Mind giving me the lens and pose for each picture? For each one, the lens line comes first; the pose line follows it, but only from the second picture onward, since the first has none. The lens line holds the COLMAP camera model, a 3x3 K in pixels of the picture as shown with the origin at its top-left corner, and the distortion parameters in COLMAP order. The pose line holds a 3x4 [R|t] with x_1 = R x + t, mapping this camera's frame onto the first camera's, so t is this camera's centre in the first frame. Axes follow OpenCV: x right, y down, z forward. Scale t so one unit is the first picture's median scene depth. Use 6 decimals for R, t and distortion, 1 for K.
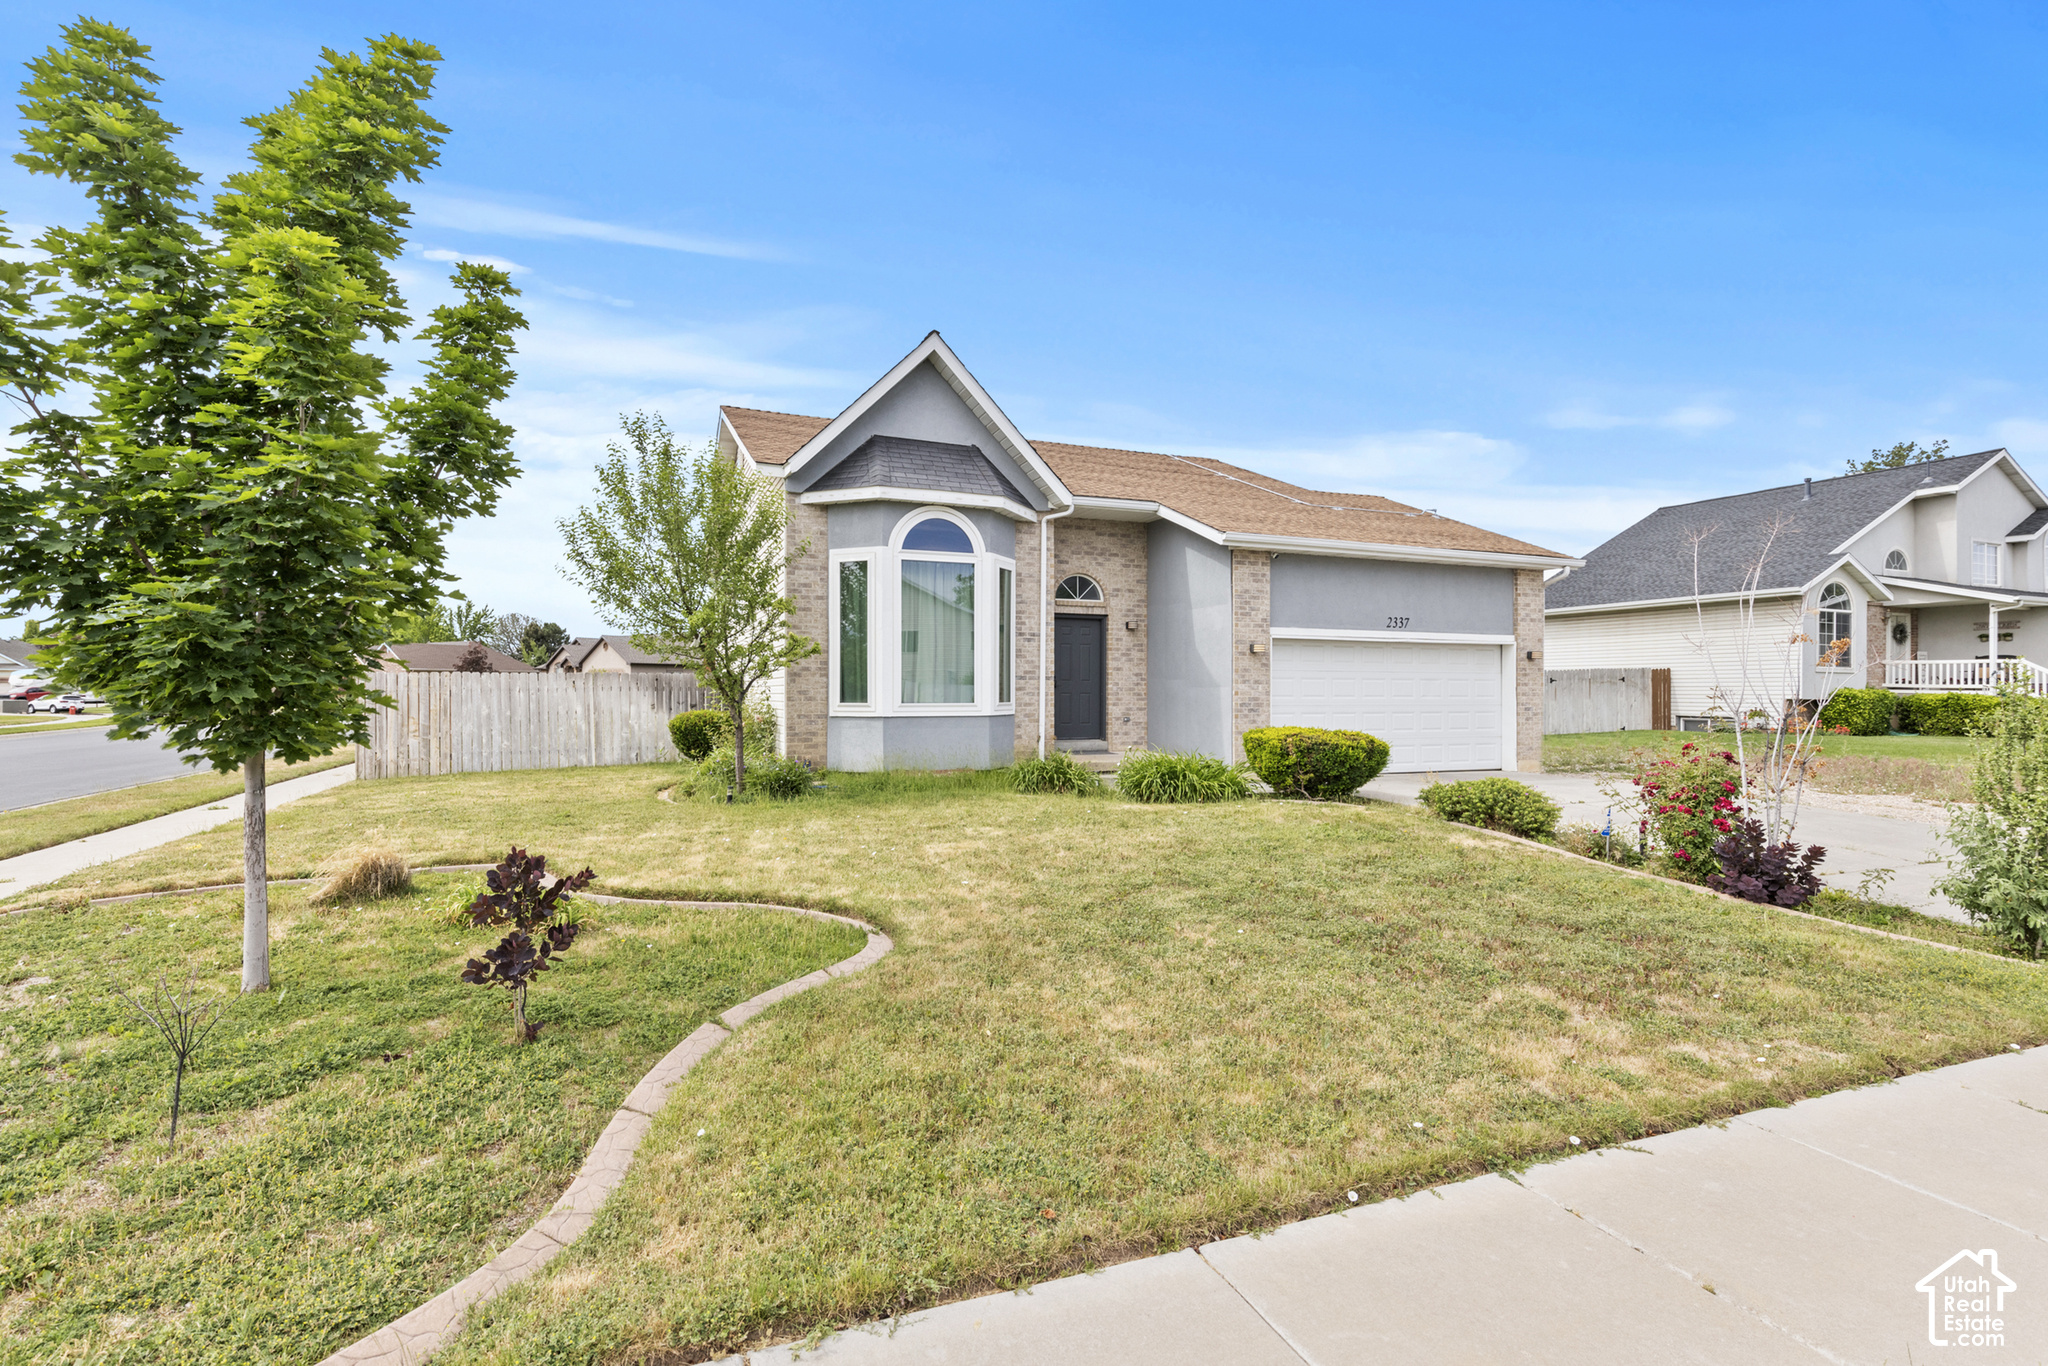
lens RADIAL K [[919.5, 0, 1022.6], [0, 919.5, 689.7], [0, 0, 1]] dist [0.001347, 0.000042]
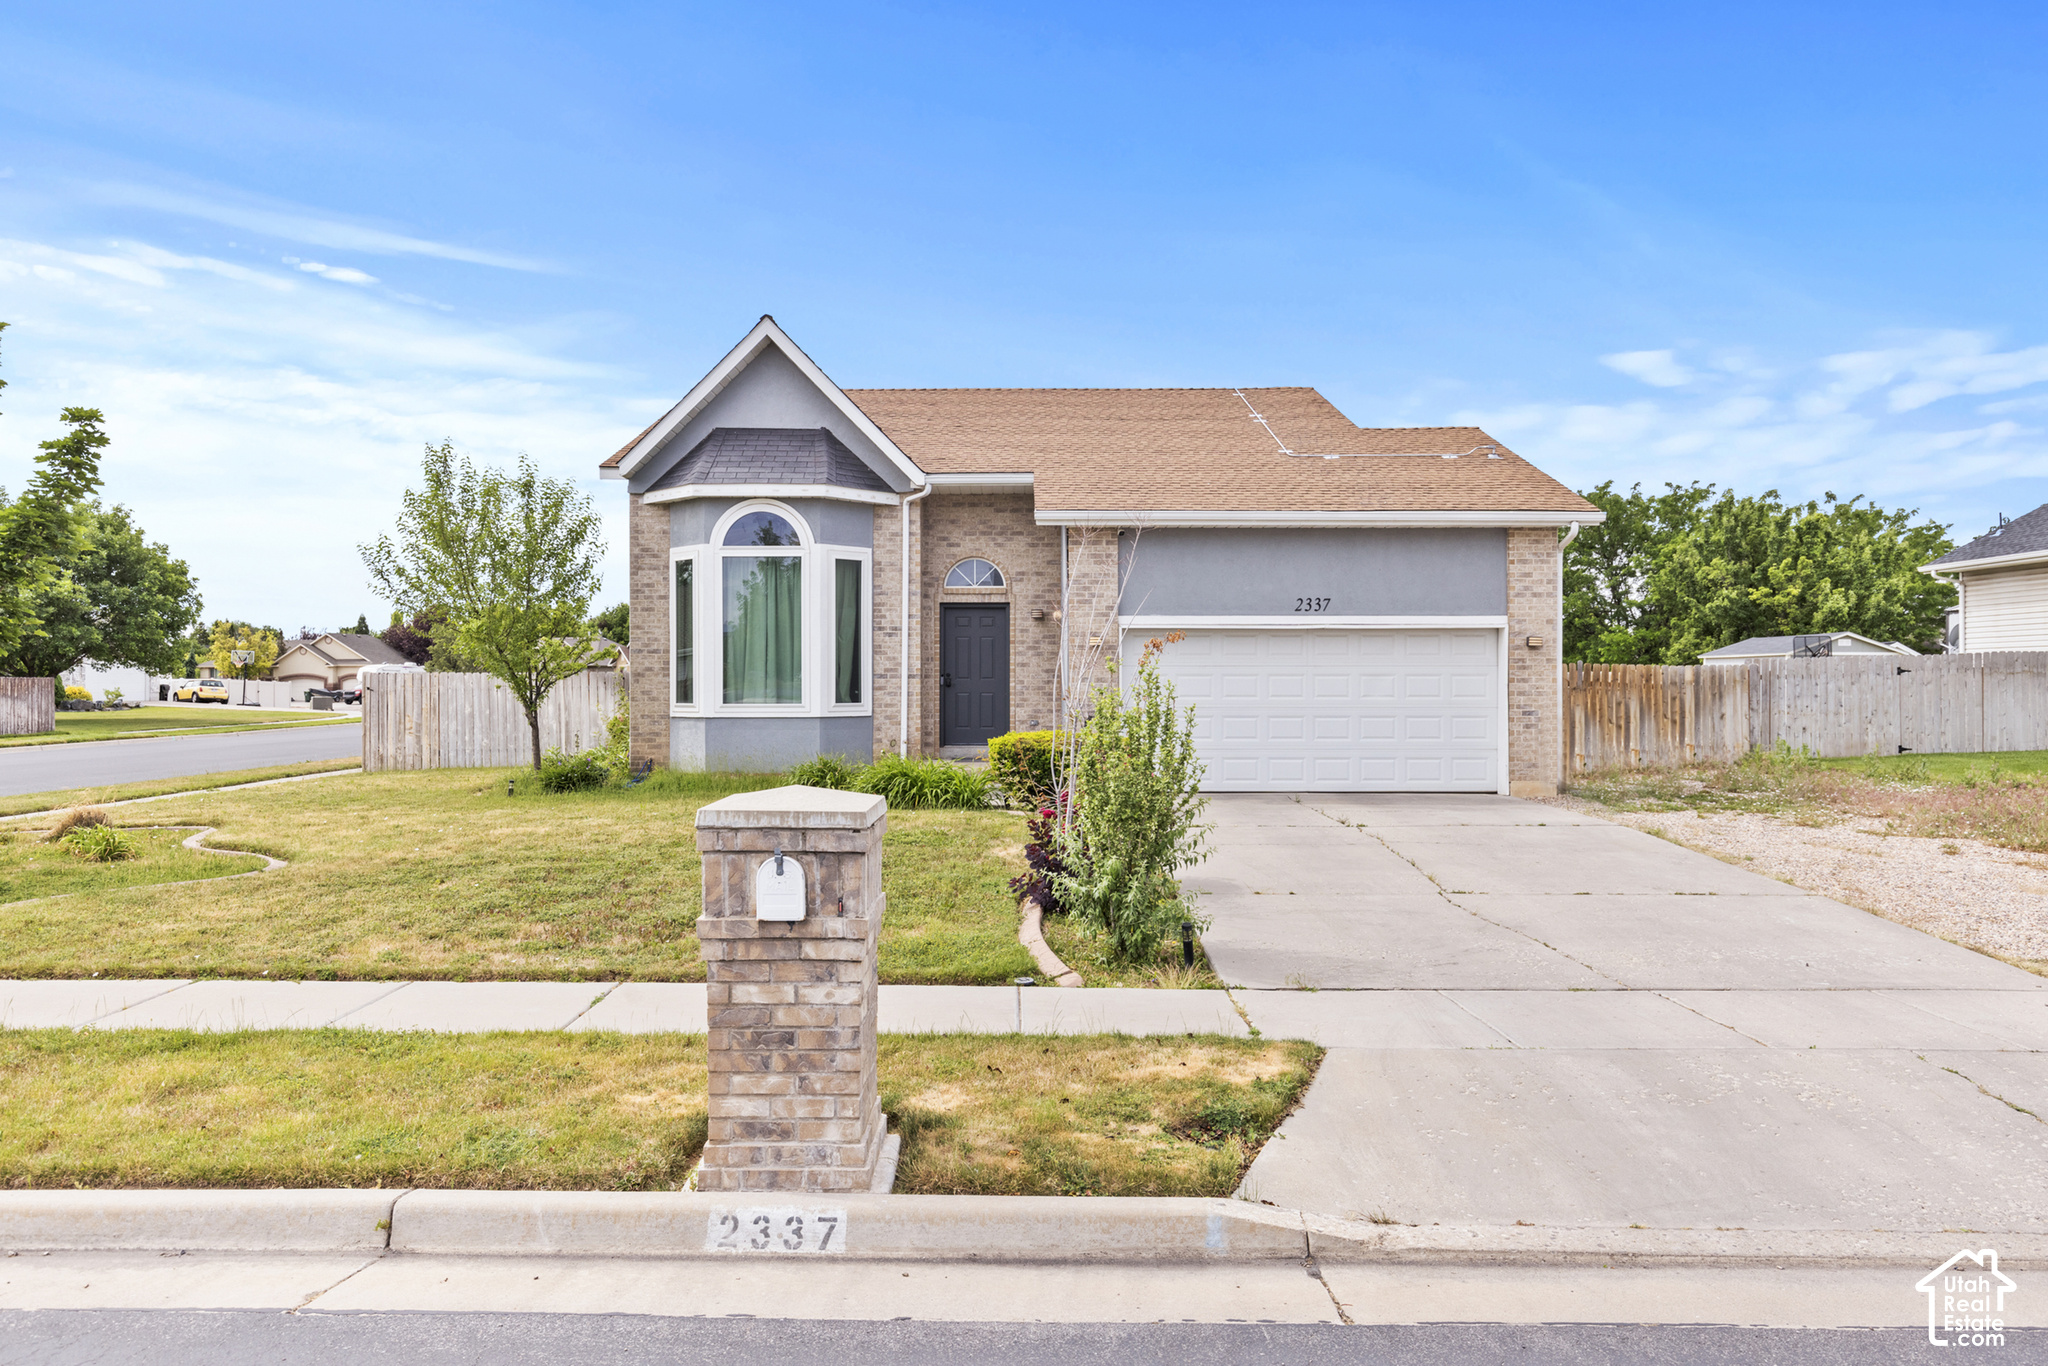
lens RADIAL K [[1288.2, 0, 1026.4], [0, 1288.2, 678.6], [0, 0, 1]] dist [-0.000253, 0.000432]
pose [[0.928862, -0.004171, -0.370404, 0.644697], [0.002399, 0.999983, -0.005243, -0.003708], [0.370419, 0.003981, 0.928856, -0.144367]]
